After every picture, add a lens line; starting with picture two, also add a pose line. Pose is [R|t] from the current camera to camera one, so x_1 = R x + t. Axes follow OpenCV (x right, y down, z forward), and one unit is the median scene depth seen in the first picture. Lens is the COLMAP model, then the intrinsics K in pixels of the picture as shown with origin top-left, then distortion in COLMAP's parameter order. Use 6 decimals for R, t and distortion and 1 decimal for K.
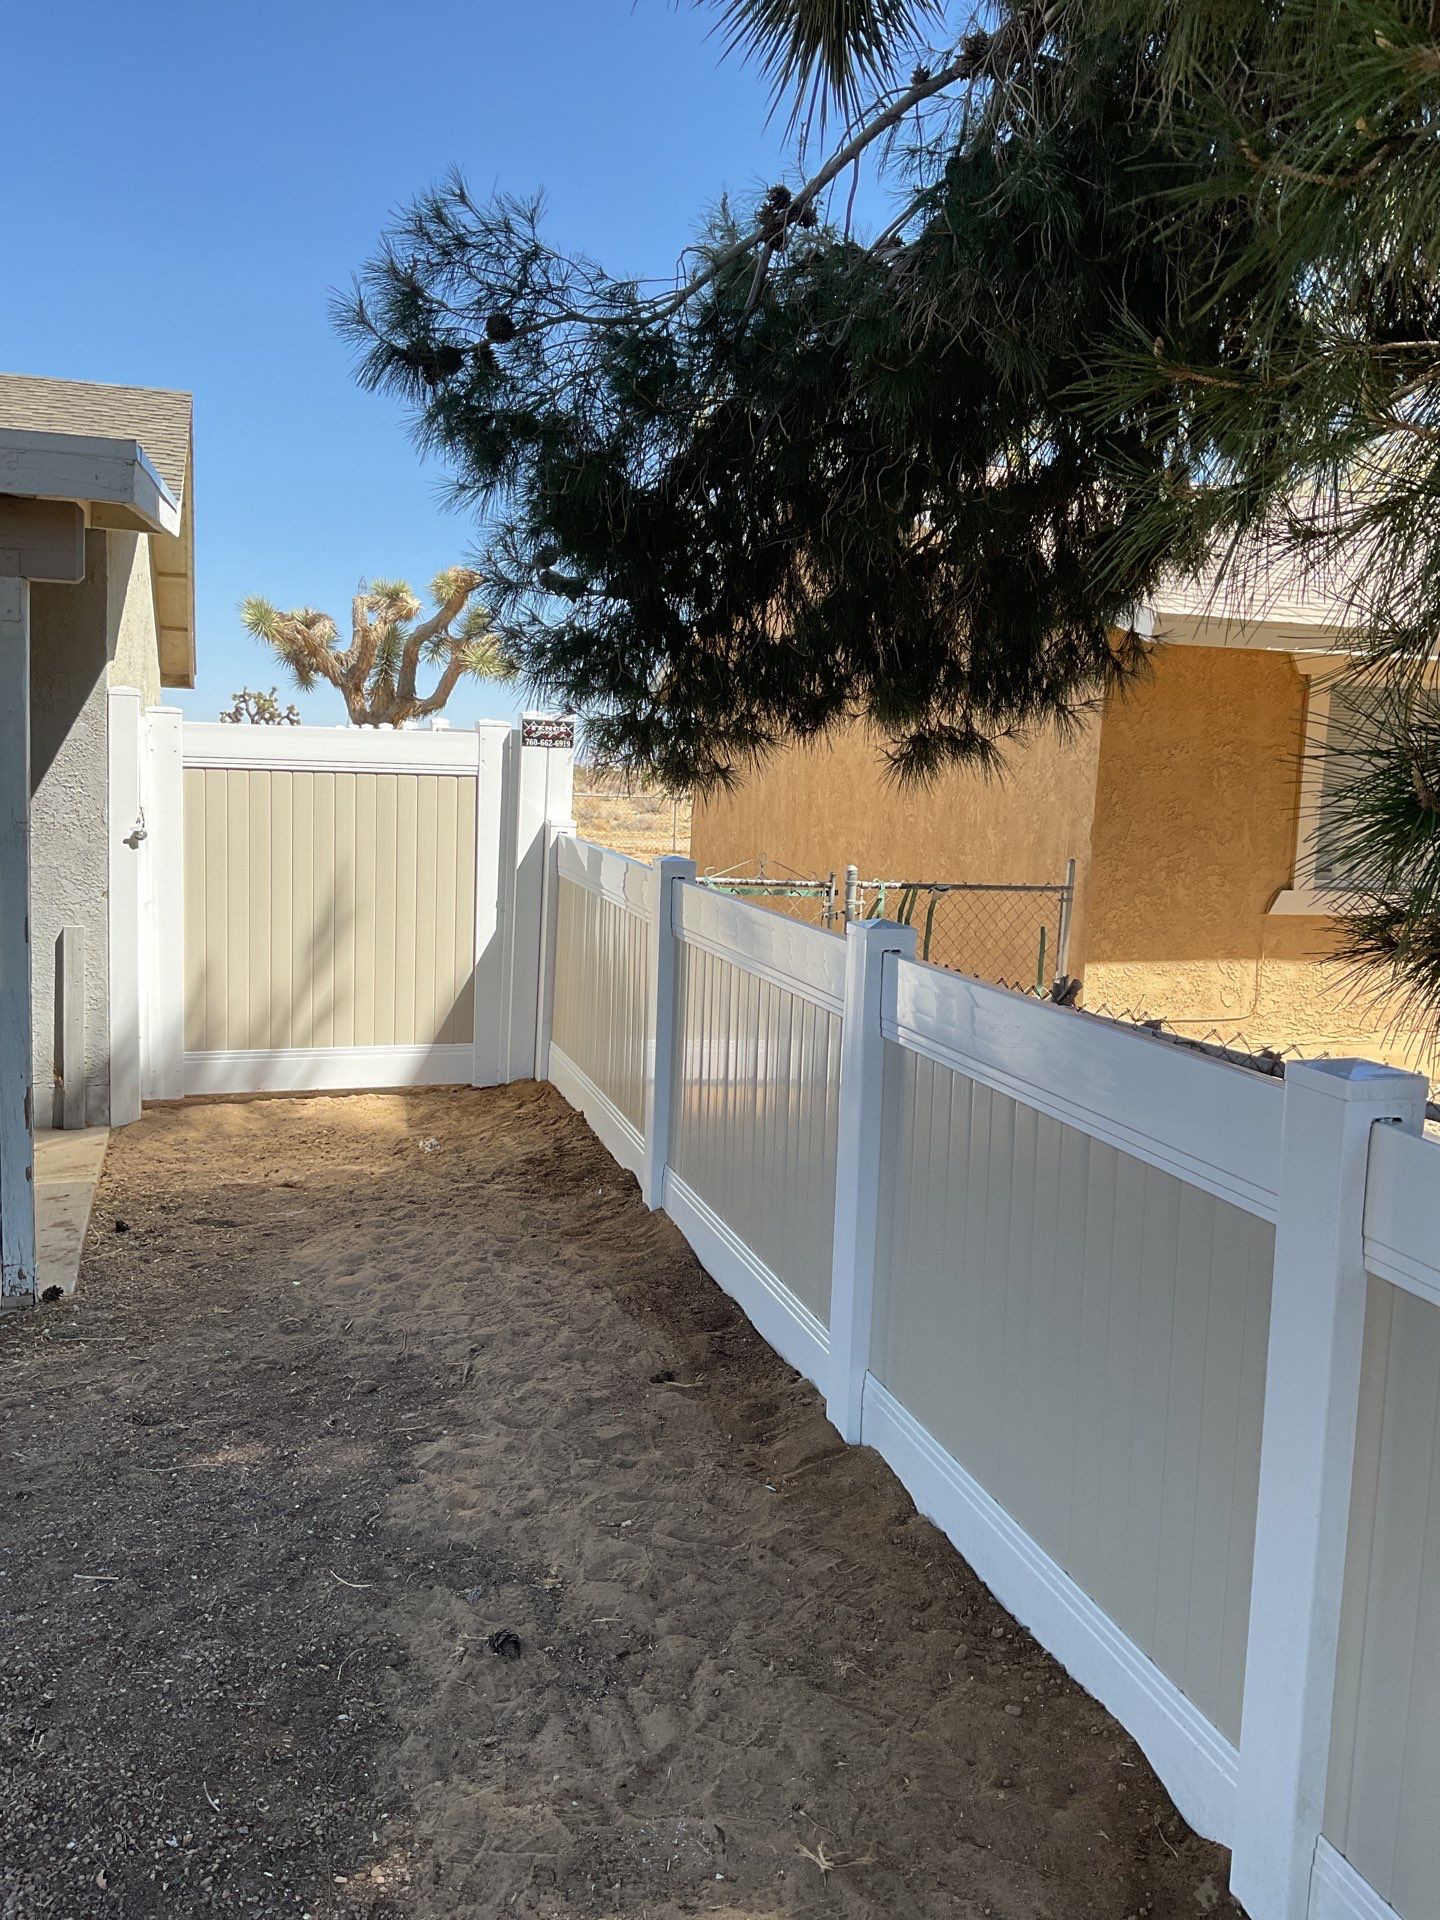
lens RADIAL K [[1568.3, 0, 718.6], [0, 1568.3, 948.8], [0, 0, 1]] dist [0.083740, -0.162768]
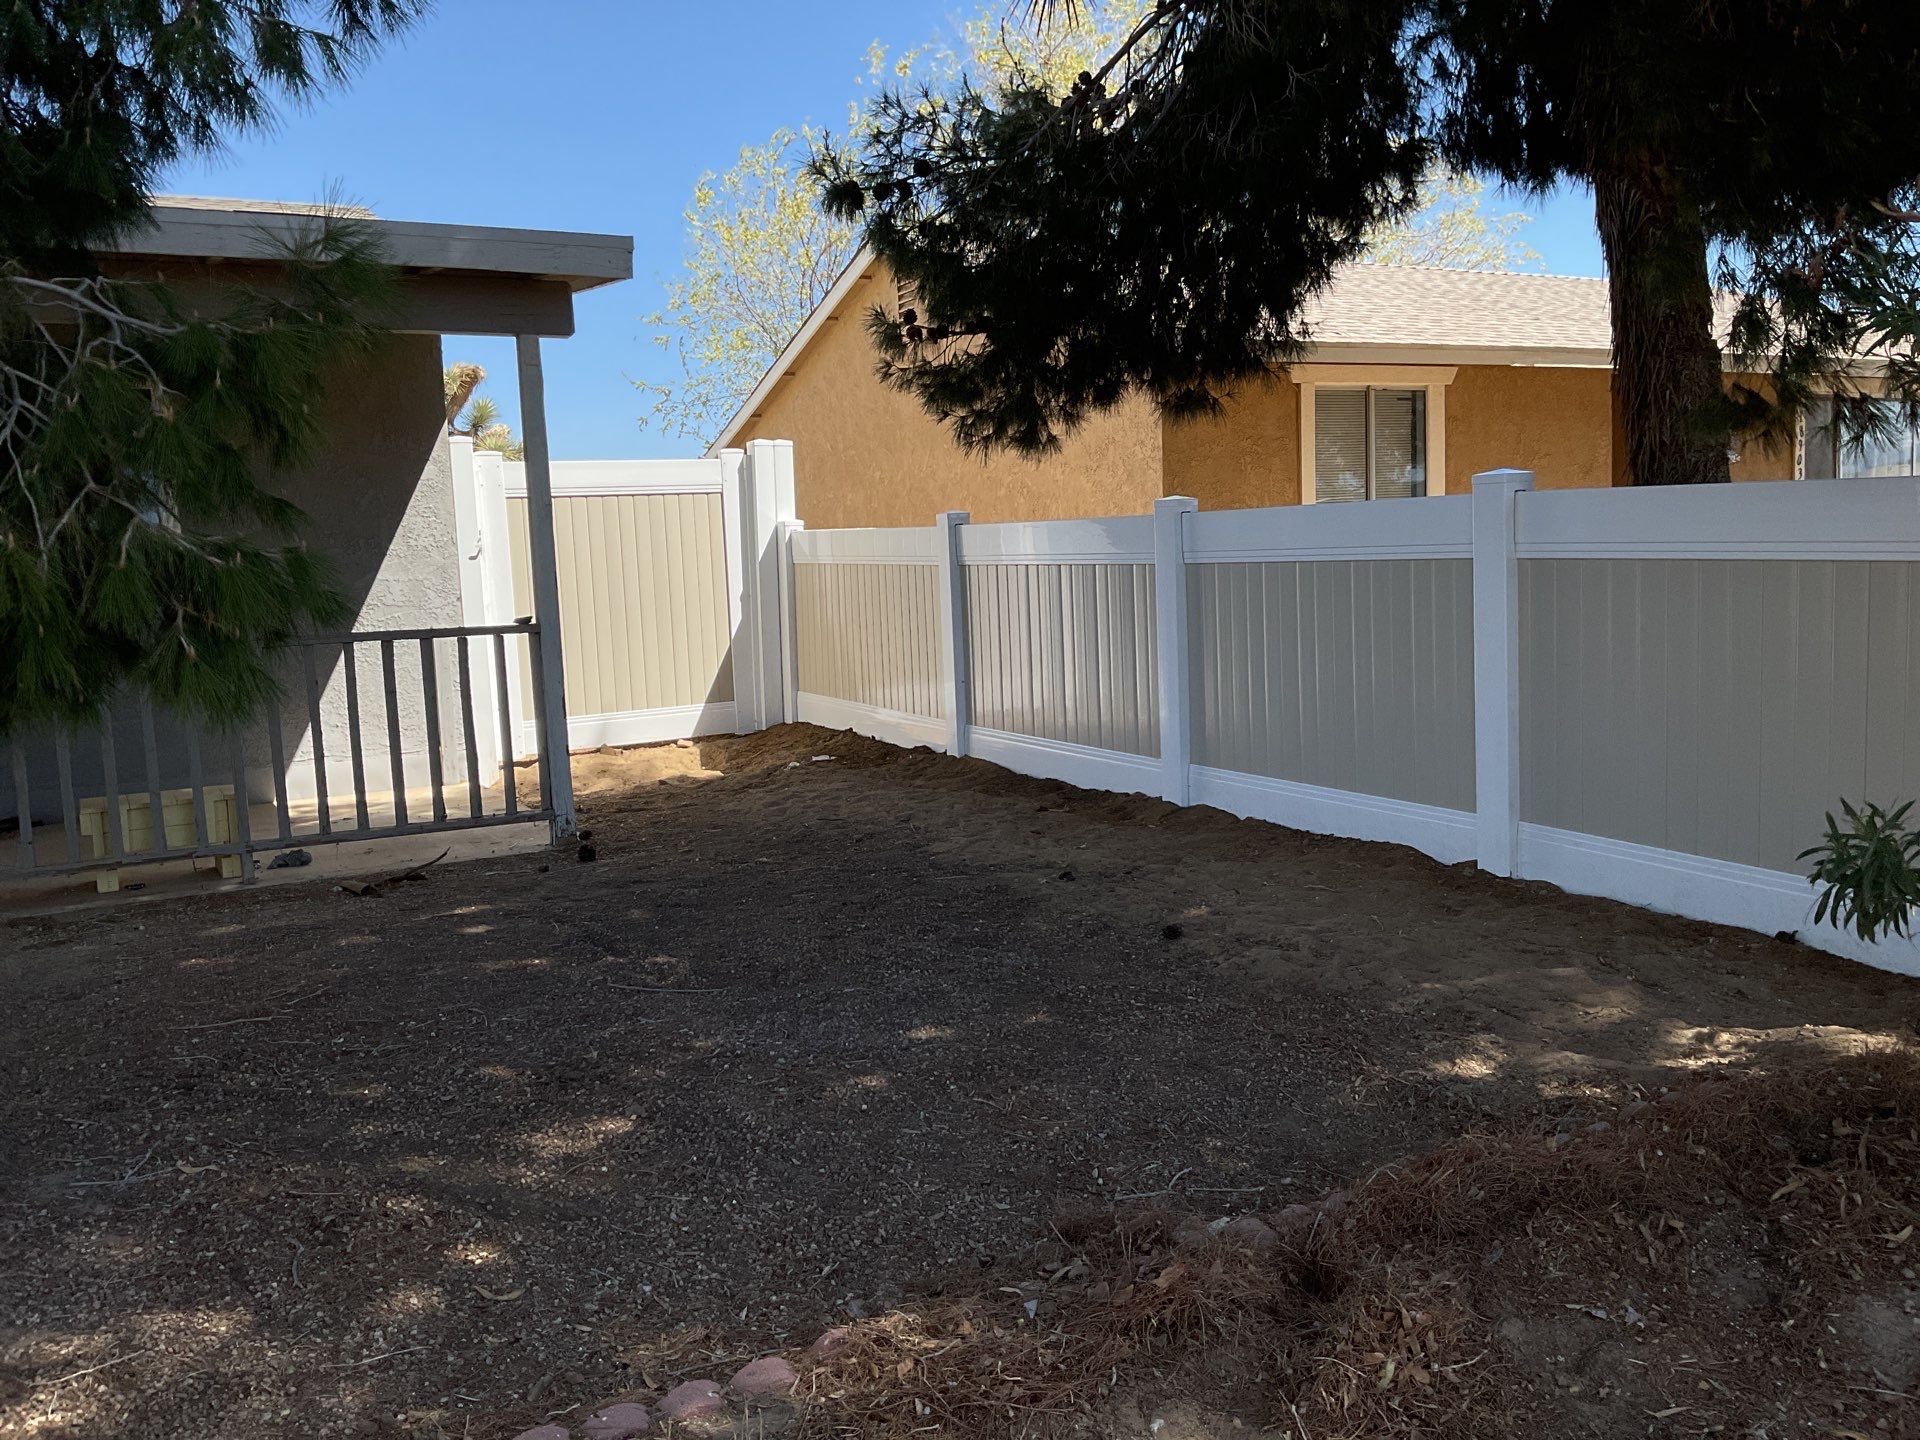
lens RADIAL K [[1561.9, 0, 944.8], [0, 1561.9, 746.2], [0, 0, 1]] dist [0.080013, -0.160350]
pose [[0.976682, -0.100725, 0.189594, -0.258336], [0.099612, 0.994907, 0.015413, 0.103980], [-0.190181, 0.003832, 0.981742, -0.326489]]
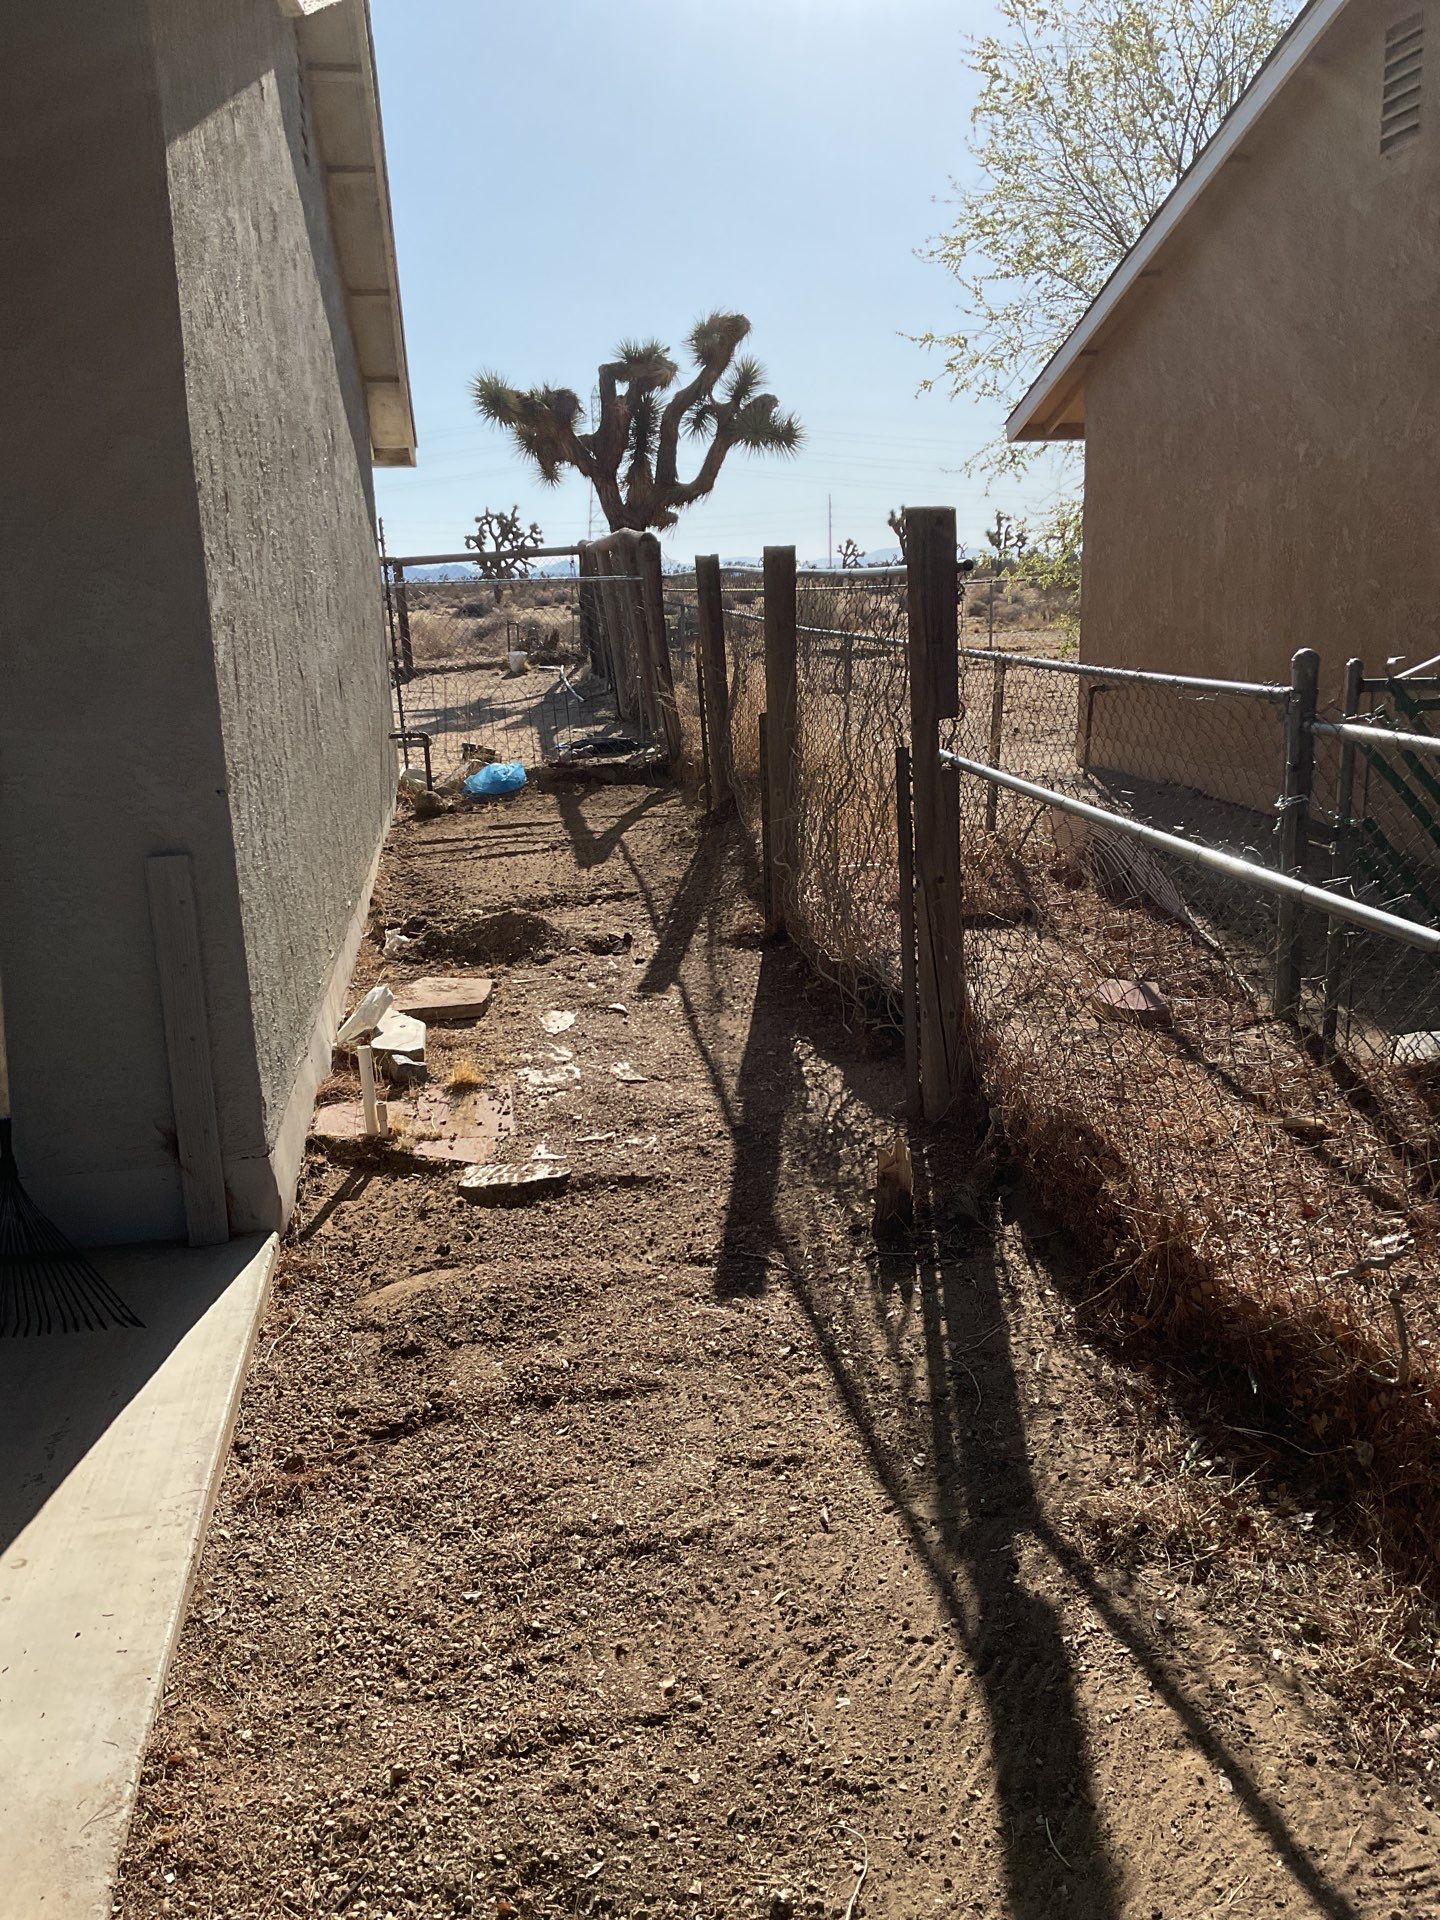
lens RADIAL K [[1568.3, 0, 718.6], [0, 1568.3, 948.8], [0, 0, 1]] dist [0.083740, -0.162768]
pose [[0.986320, -0.031809, -0.161746, -0.152790], [0.051067, 0.991896, 0.116336, -0.033133], [0.156735, -0.123004, 0.979951, 0.530481]]
